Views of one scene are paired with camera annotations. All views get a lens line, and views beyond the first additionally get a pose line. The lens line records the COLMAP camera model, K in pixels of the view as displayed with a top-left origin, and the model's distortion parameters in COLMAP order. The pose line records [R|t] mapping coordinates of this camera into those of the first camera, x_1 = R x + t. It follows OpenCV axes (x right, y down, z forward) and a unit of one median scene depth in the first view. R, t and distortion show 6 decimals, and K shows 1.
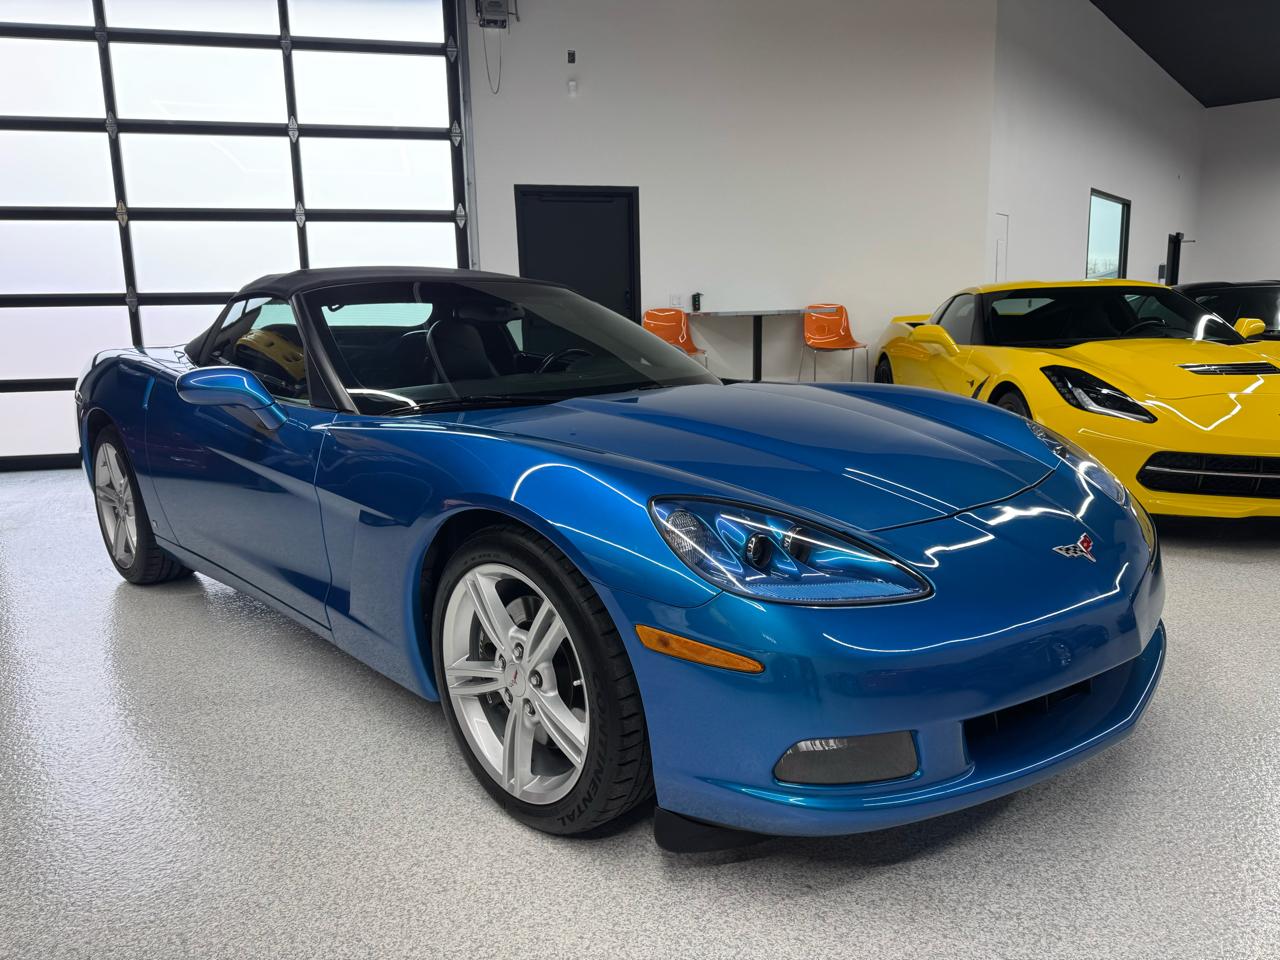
lens RADIAL K [[926.0, 0, 636.1], [0, 926.0, 478.2], [0, 0, 1]] dist [0.033206, -0.038402]
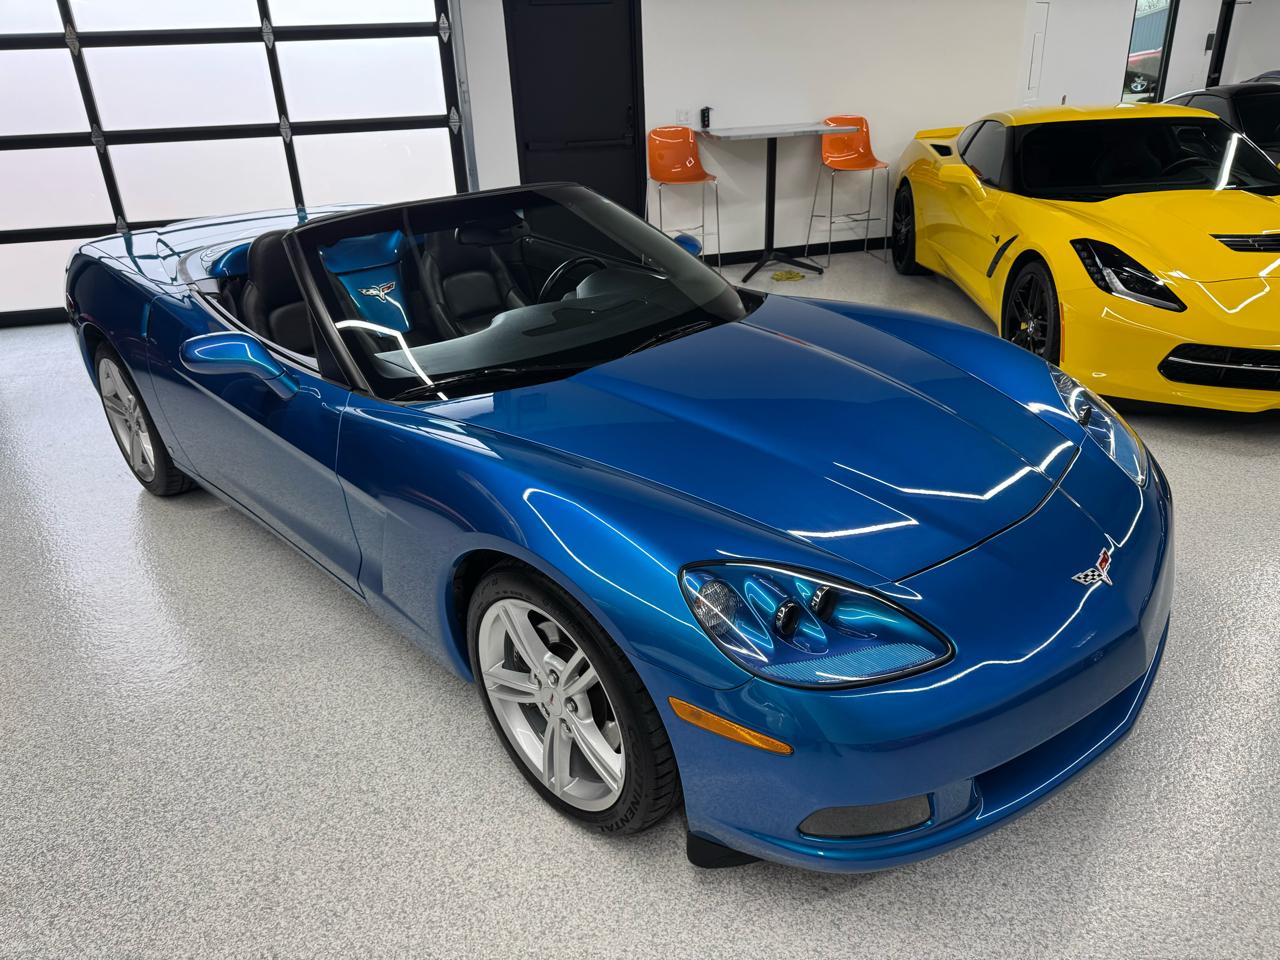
lens RADIAL K [[929.5, 0, 643.5], [0, 929.5, 481.4], [0, 0, 1]] dist [0.027043, -0.032691]
pose [[0.999748, -0.022423, 0.000491, -0.019521], [0.021587, 0.967949, 0.250216, -0.279159], [-0.006086, -0.250142, 0.968190, 0.033237]]
